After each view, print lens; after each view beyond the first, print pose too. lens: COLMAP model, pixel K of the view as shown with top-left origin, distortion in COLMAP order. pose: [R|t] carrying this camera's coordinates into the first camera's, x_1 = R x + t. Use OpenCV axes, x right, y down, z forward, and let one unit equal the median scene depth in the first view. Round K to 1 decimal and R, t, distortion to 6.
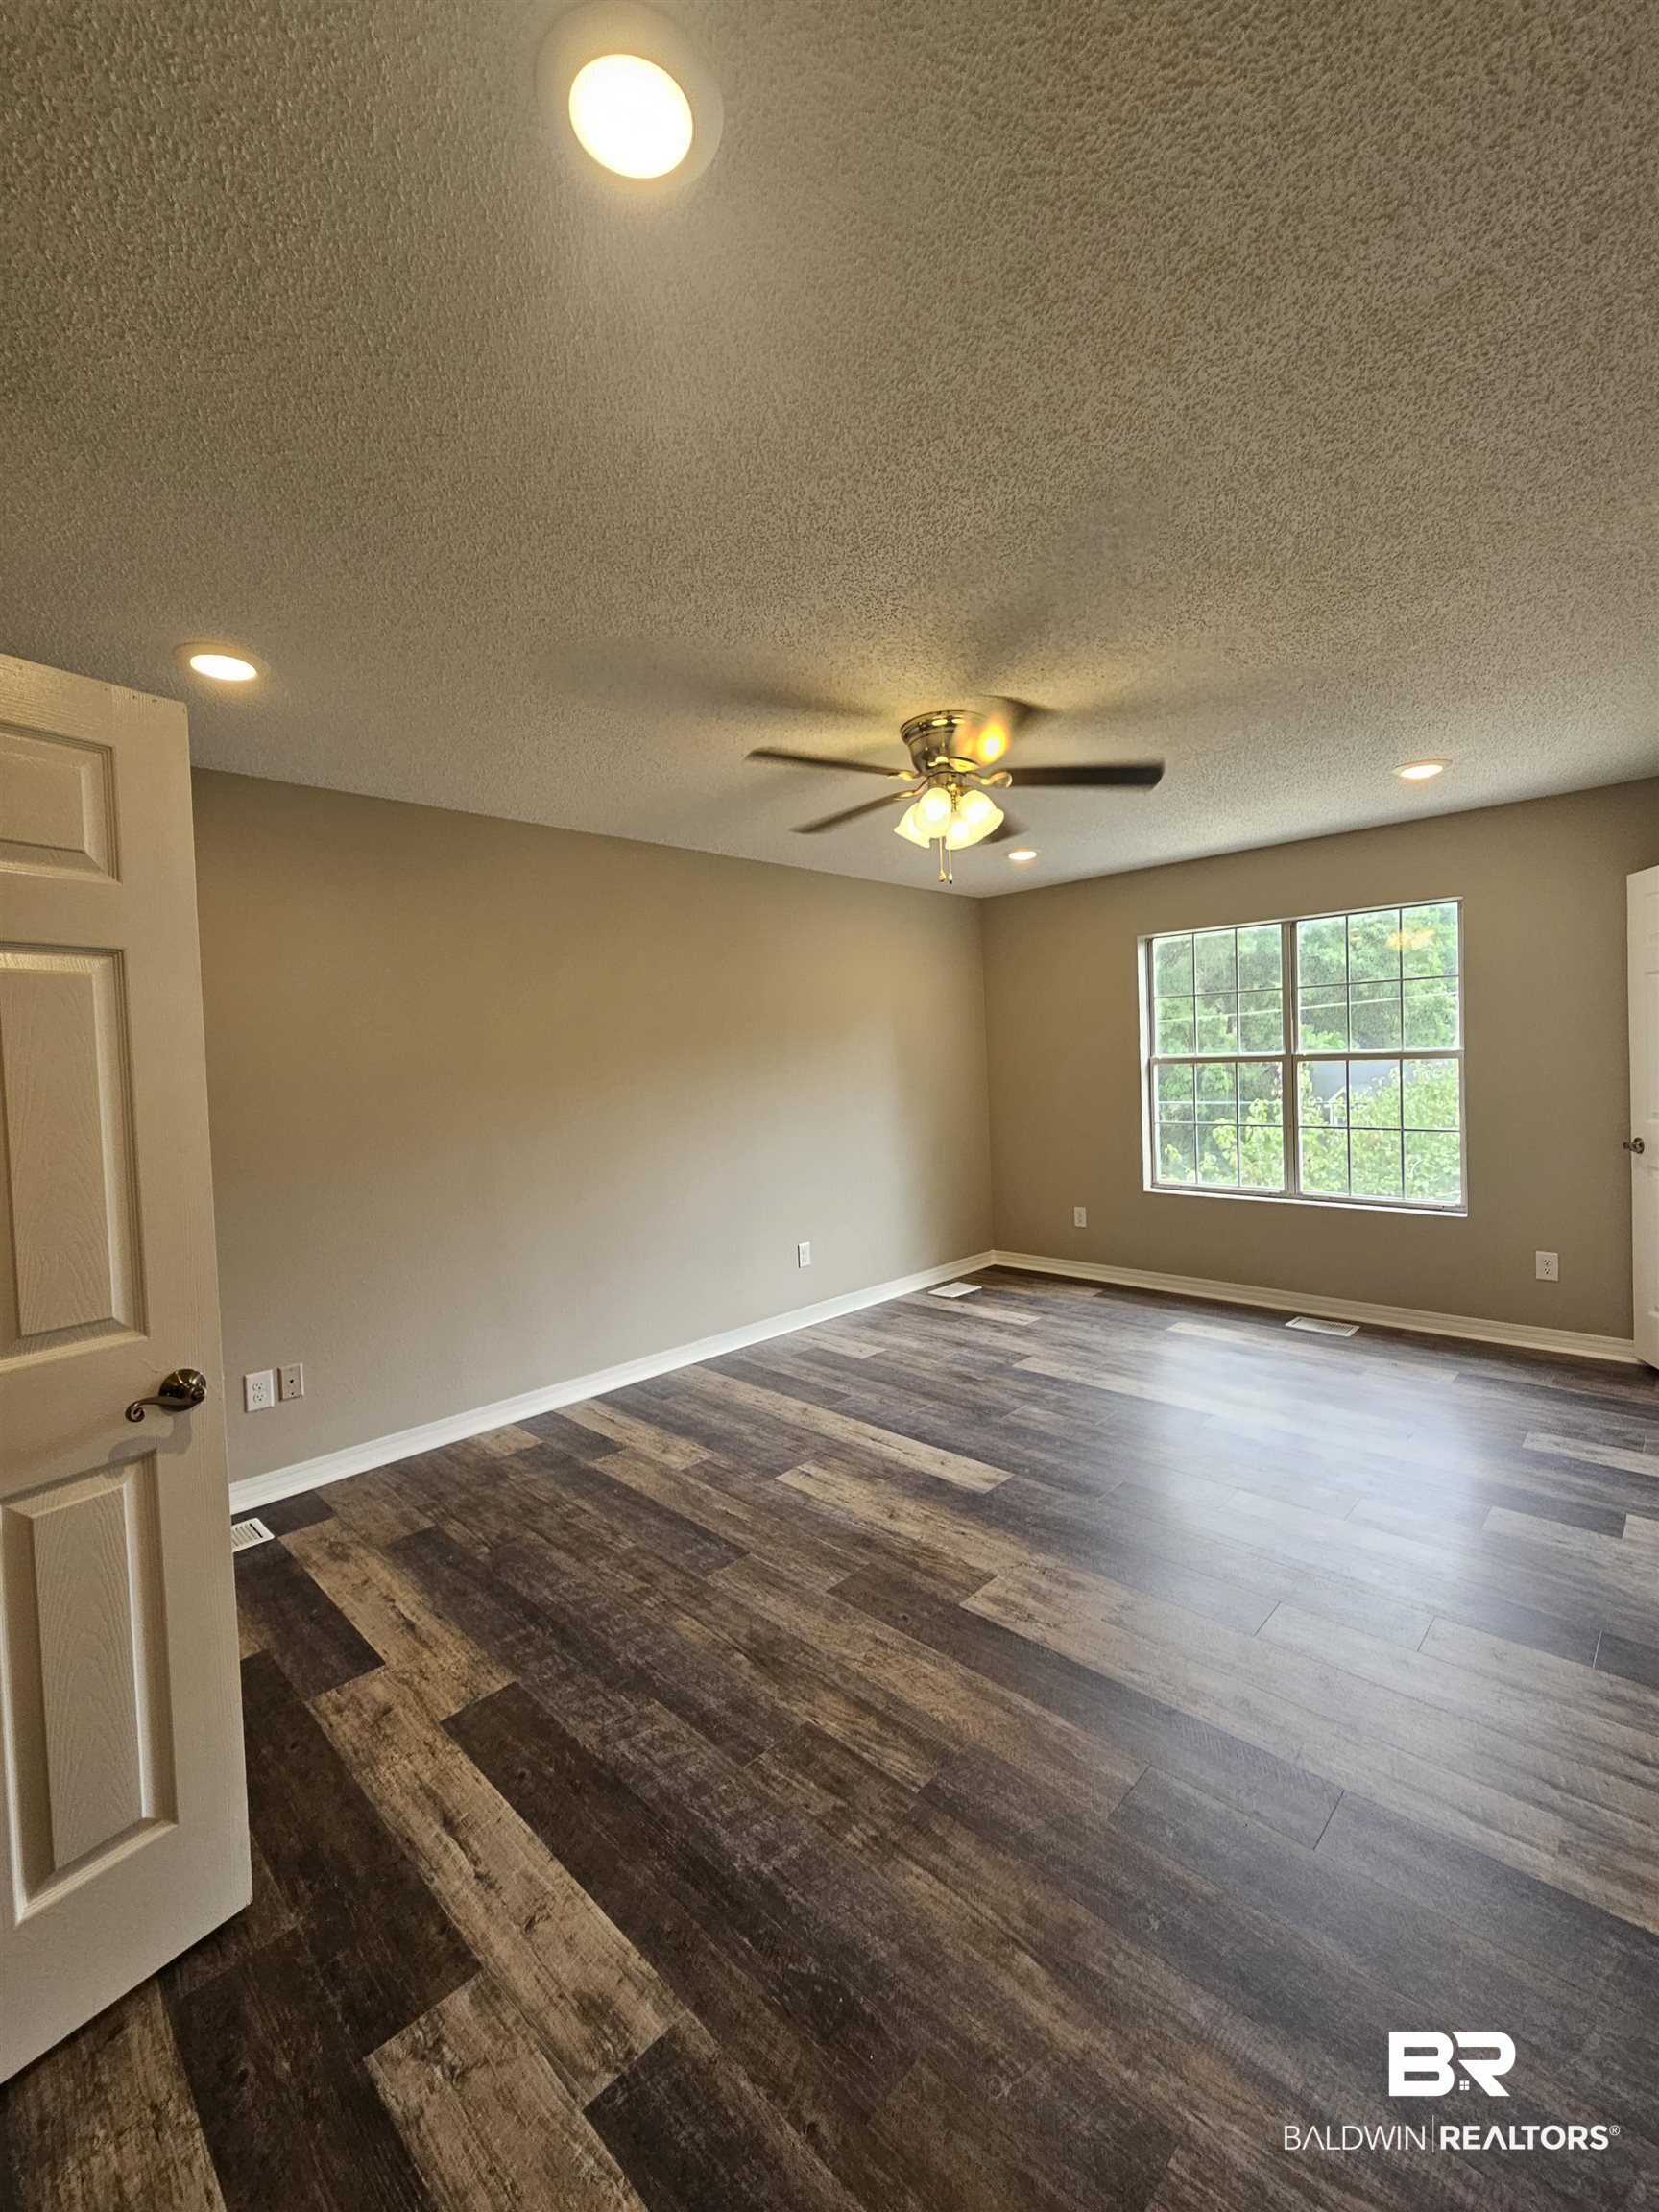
lens RADIAL K [[910.9, 0, 843.2], [0, 910.9, 1101.6], [0, 0, 1]] dist [0.000410, -0.000832]
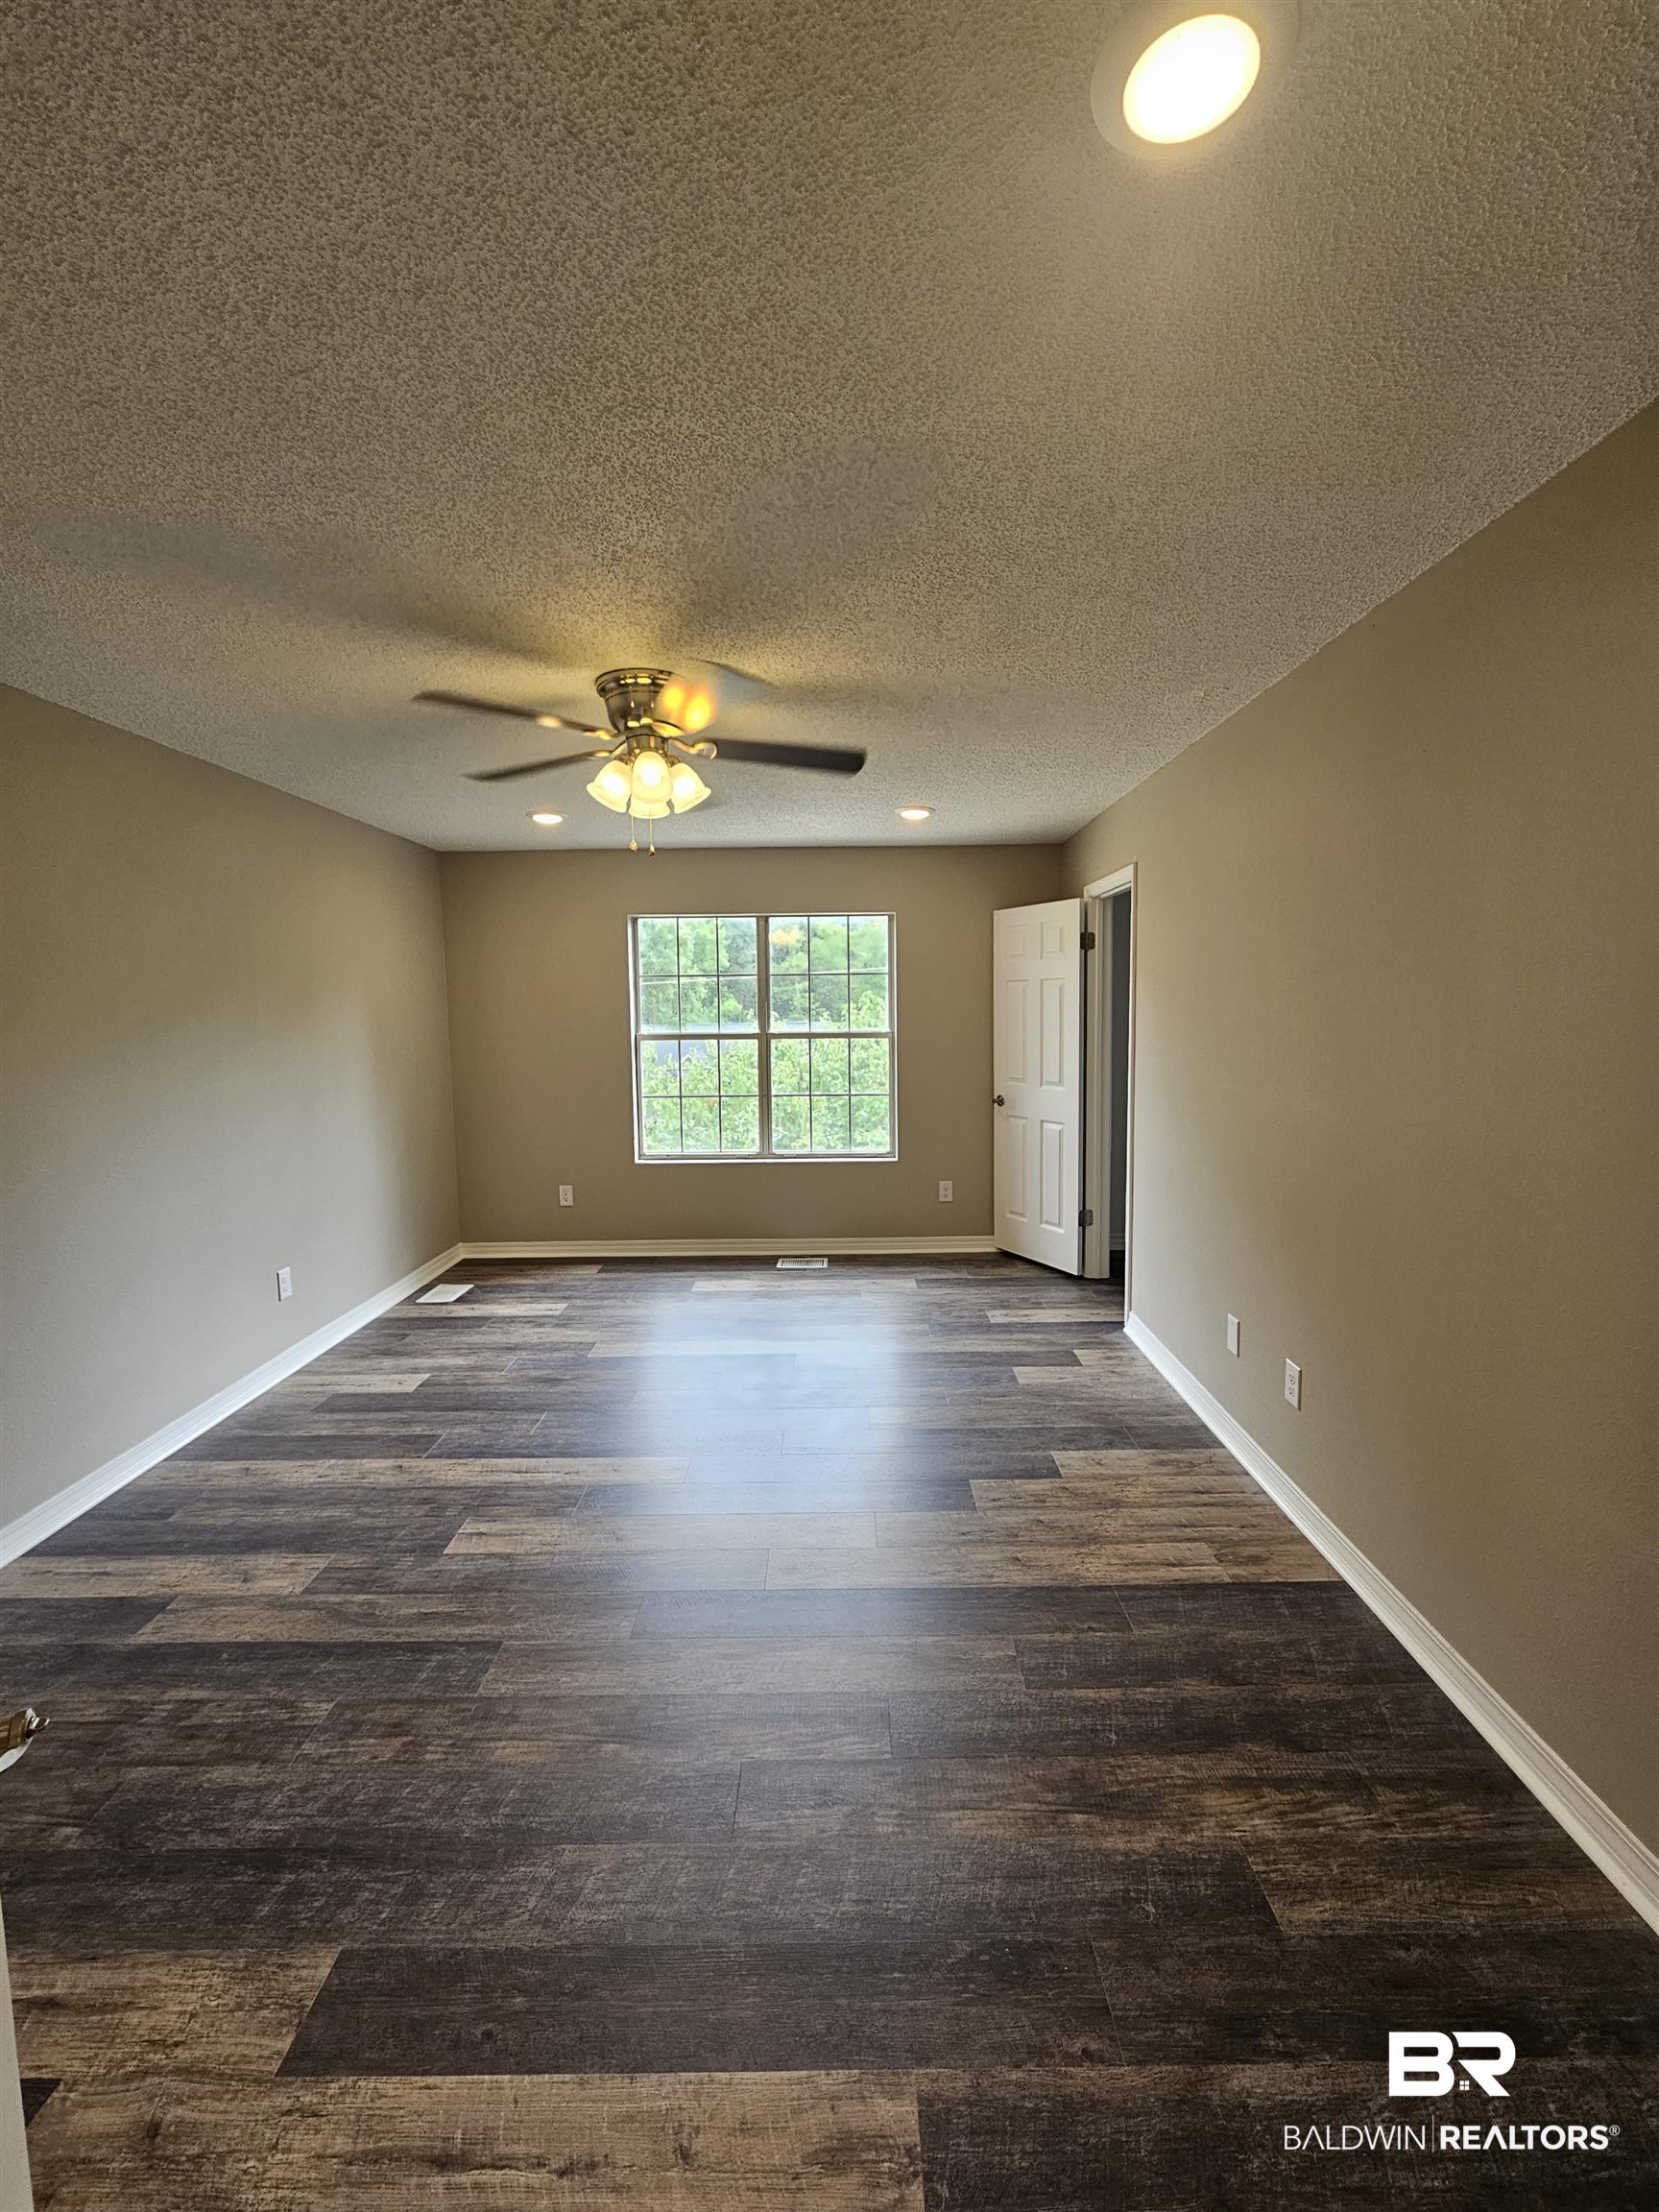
lens RADIAL K [[910.9, 0, 829.0], [0, 910.9, 1094.2], [0, 0, 1]] dist [0.000410, -0.000832]
pose [[0.725065, -0.039090, 0.687570, -0.390418], [0.019480, 0.999152, 0.036262, -0.023899], [-0.688405, -0.012898, 0.725212, 0.179169]]
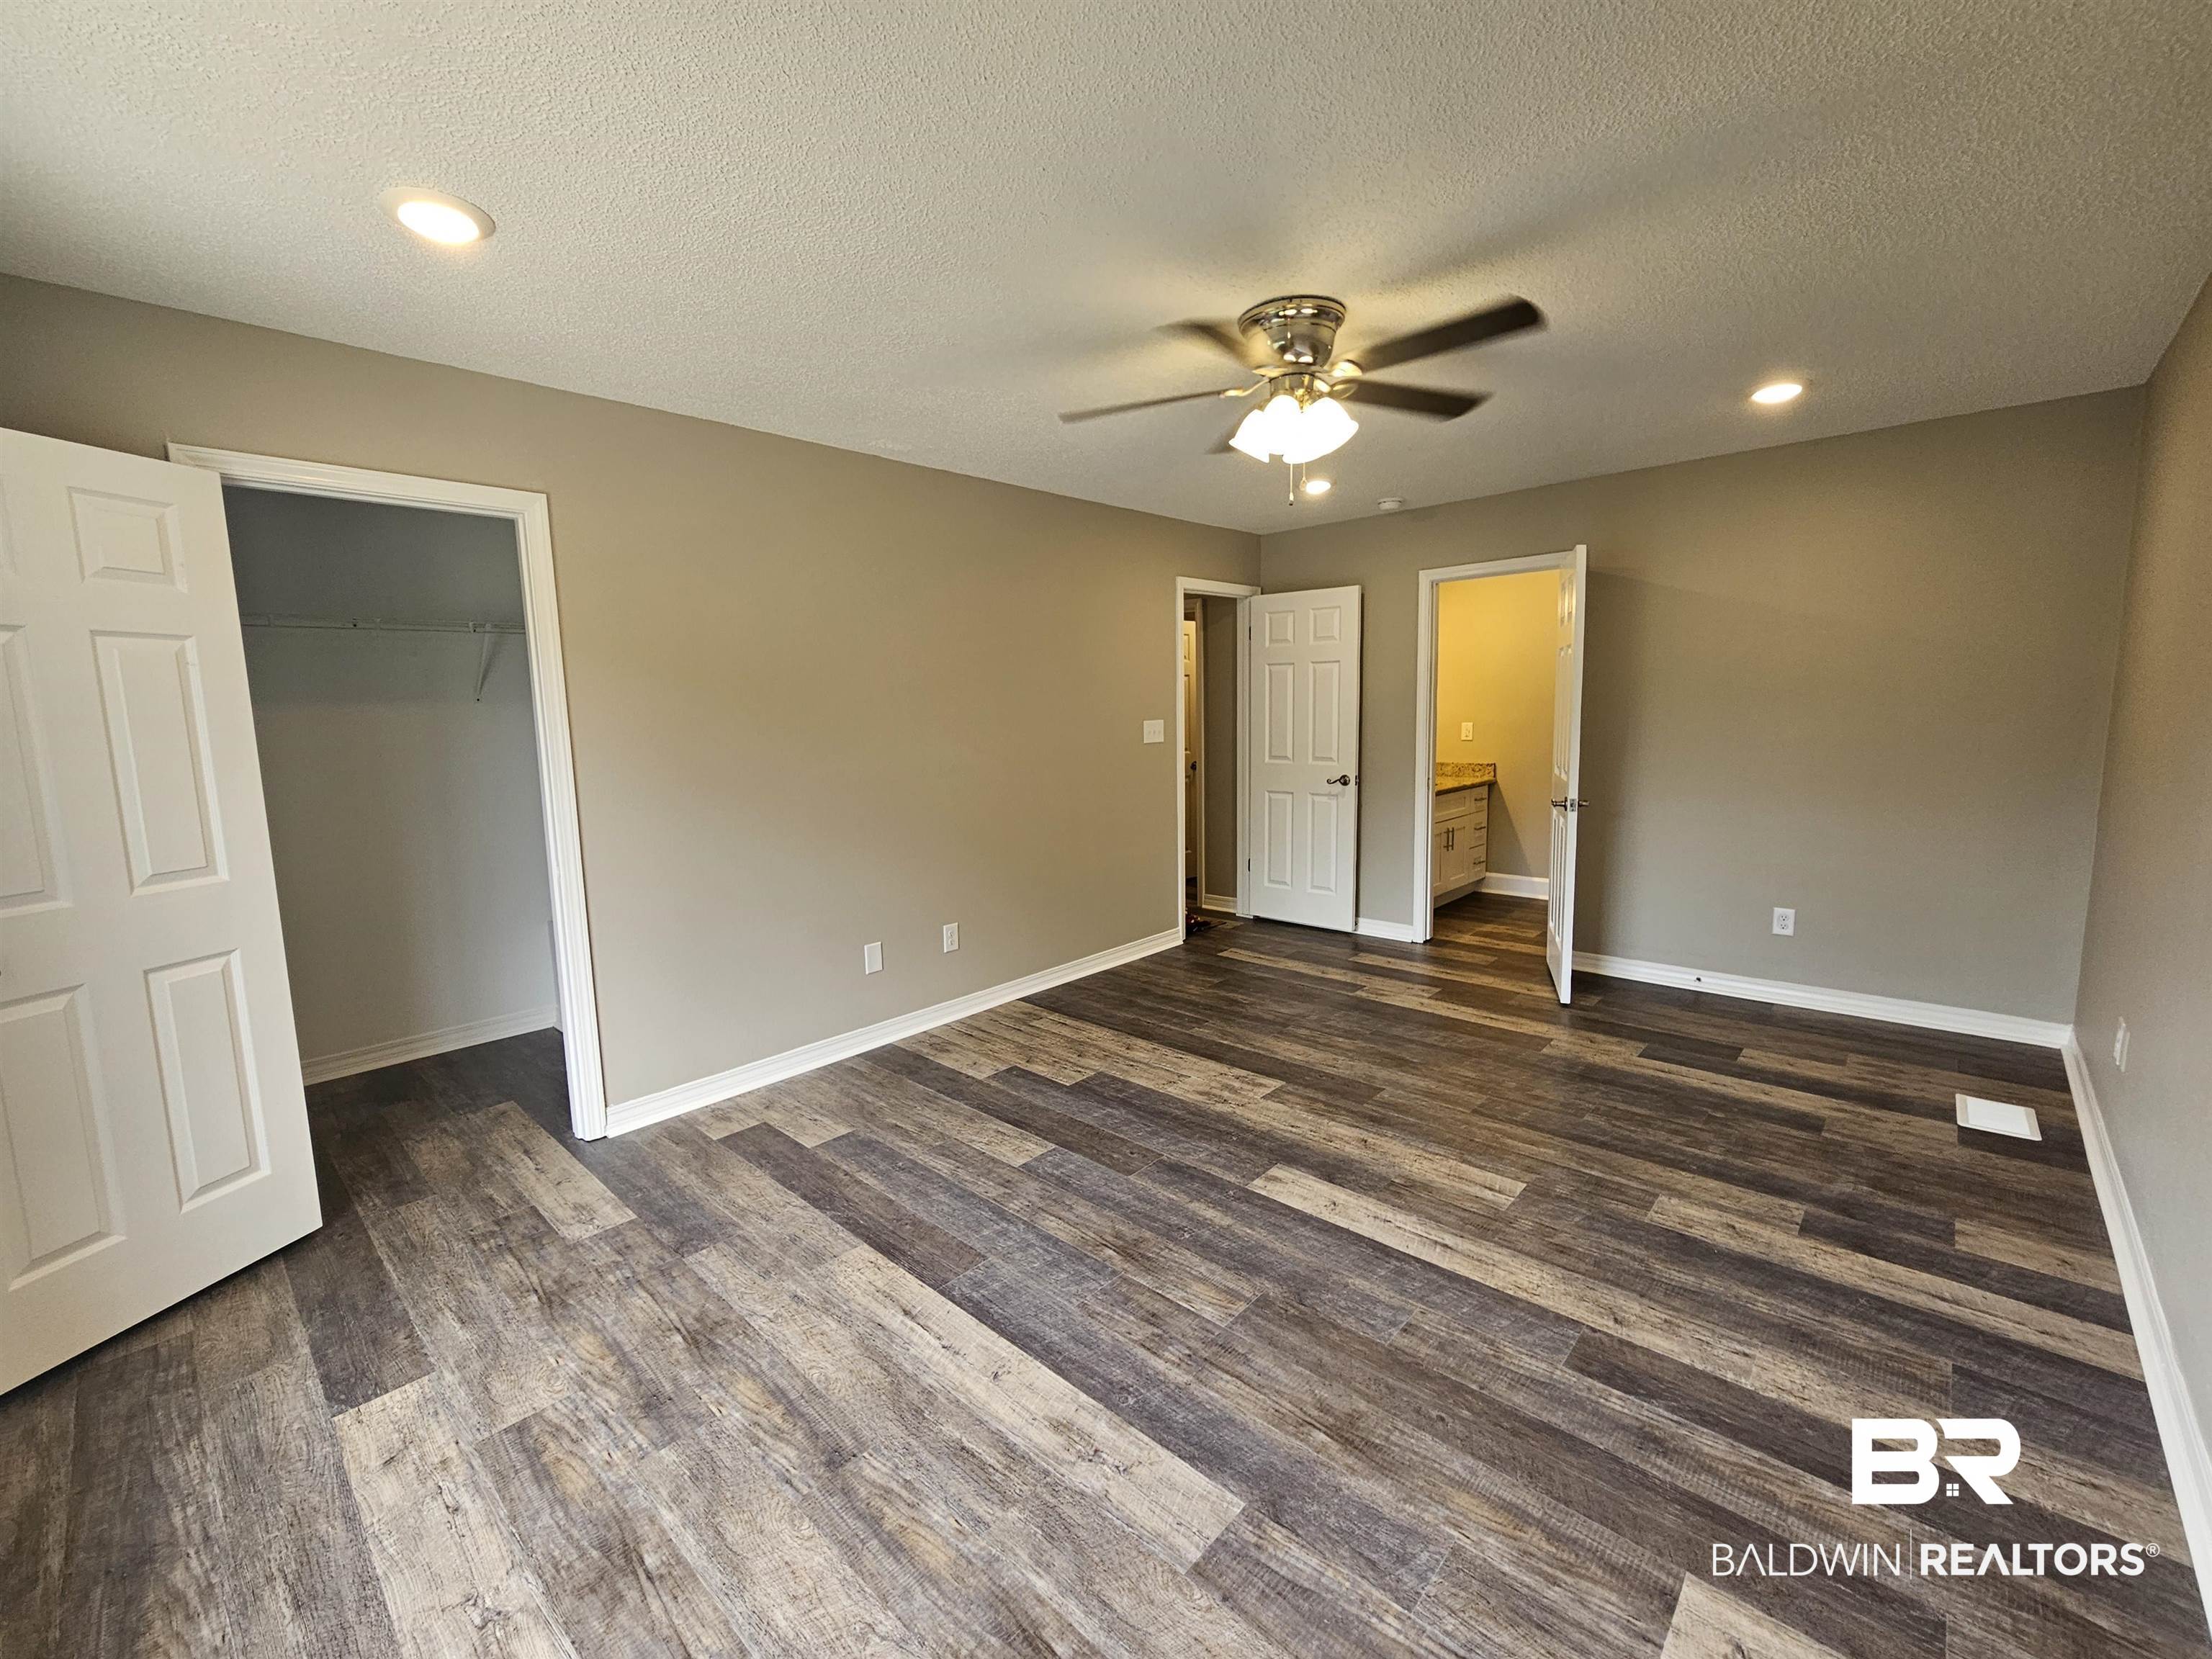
lens RADIAL K [[910.9, 0, 1107.0], [0, 910.9, 822.8], [0, 0, 1]] dist [0.000410, -0.000832]
pose [[-0.997532, 0.067839, -0.018114, 0.323795], [0.063654, 0.982593, 0.174528, -0.096723], [0.029639, 0.172944, -0.984486, 1.856835]]
